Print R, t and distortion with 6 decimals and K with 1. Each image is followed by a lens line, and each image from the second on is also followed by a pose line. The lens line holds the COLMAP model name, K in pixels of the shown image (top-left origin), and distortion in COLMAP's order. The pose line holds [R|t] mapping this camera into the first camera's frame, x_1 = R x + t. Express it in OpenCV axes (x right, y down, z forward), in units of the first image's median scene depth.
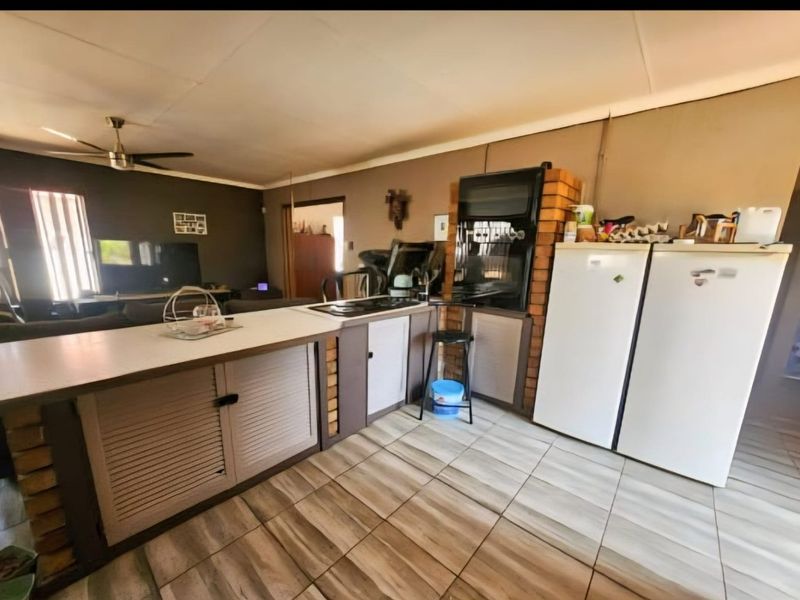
lens RADIAL K [[316.5, 0, 403.6], [0, 316.5, 320.9], [0, 0, 1]] dist [-0.015189, -0.000316]
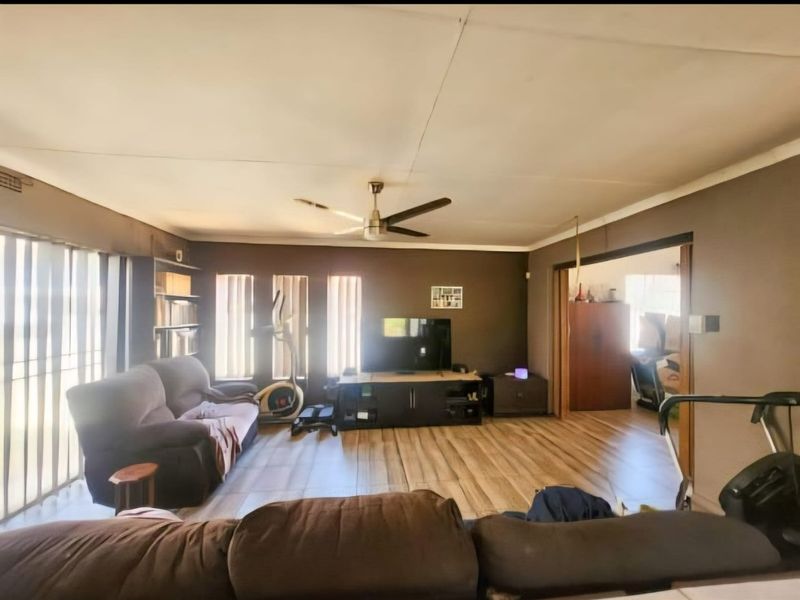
lens RADIAL K [[320.0, 0, 401.1], [0, 320.0, 312.2], [0, 0, 1]] dist [0.027368, 0.000013]
pose [[0.739627, -0.023604, -0.672603, -0.161506], [-0.129576, 0.975693, -0.176728, -0.089121], [0.660426, 0.217866, 0.718590, 0.263933]]
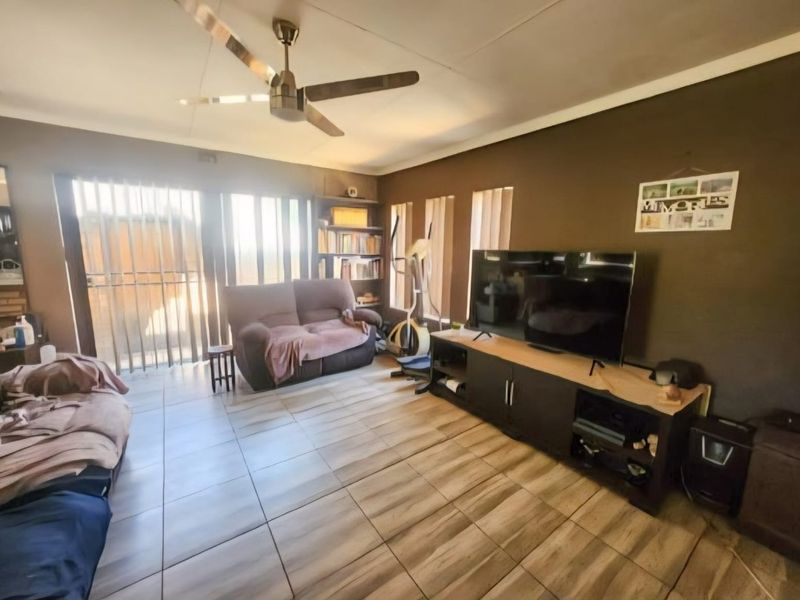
lens RADIAL K [[323.4, 0, 400.0], [0, 323.4, 300.0], [0, 0, 1]] dist [-0.000692, -0.000133]
pose [[-0.231079, 0.118766, -0.965659, -0.208788], [-0.239023, 0.955174, 0.174674, -0.185359], [0.943117, 0.271179, -0.192333, 0.780877]]
